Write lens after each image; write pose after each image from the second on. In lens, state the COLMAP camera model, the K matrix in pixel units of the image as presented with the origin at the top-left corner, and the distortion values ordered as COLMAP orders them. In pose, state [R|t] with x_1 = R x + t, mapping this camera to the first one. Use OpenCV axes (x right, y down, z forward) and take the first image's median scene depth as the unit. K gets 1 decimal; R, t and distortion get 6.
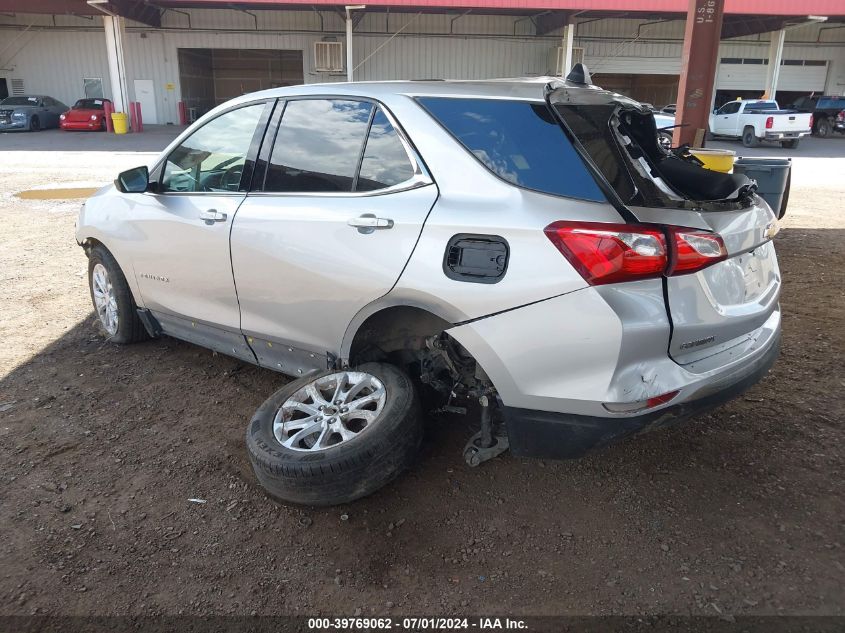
lens RADIAL K [[674.6, 0, 417.9], [0, 674.6, 318.8], [0, 0, 1]] dist [0.002891, 0.003437]
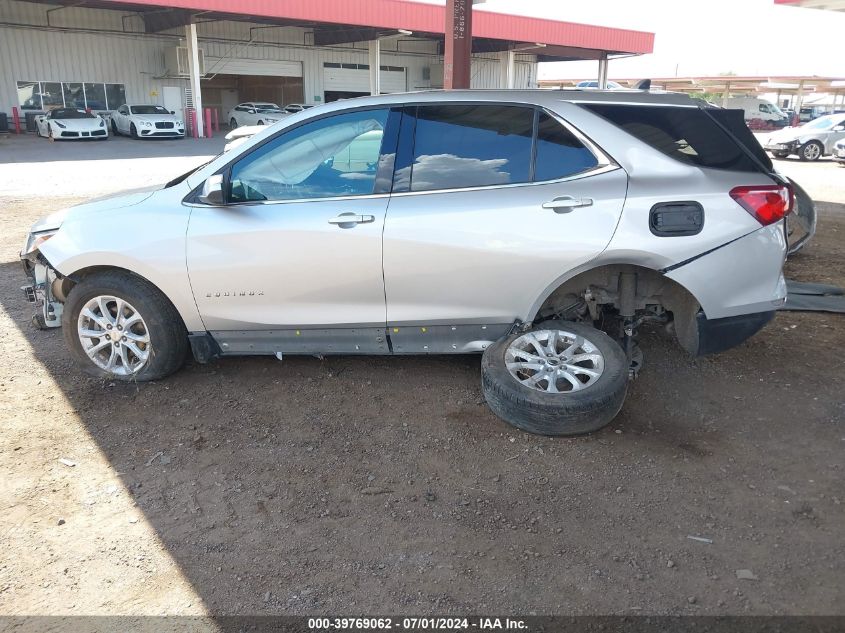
lens RADIAL K [[674.6, 0, 417.9], [0, 674.6, 318.8], [0, 0, 1]] dist [0.002891, 0.003437]
pose [[0.829342, -0.173496, 0.531123, -0.453407], [0.173308, 0.983563, 0.050671, -0.020394], [-0.531184, 0.050024, 0.845778, 0.044103]]
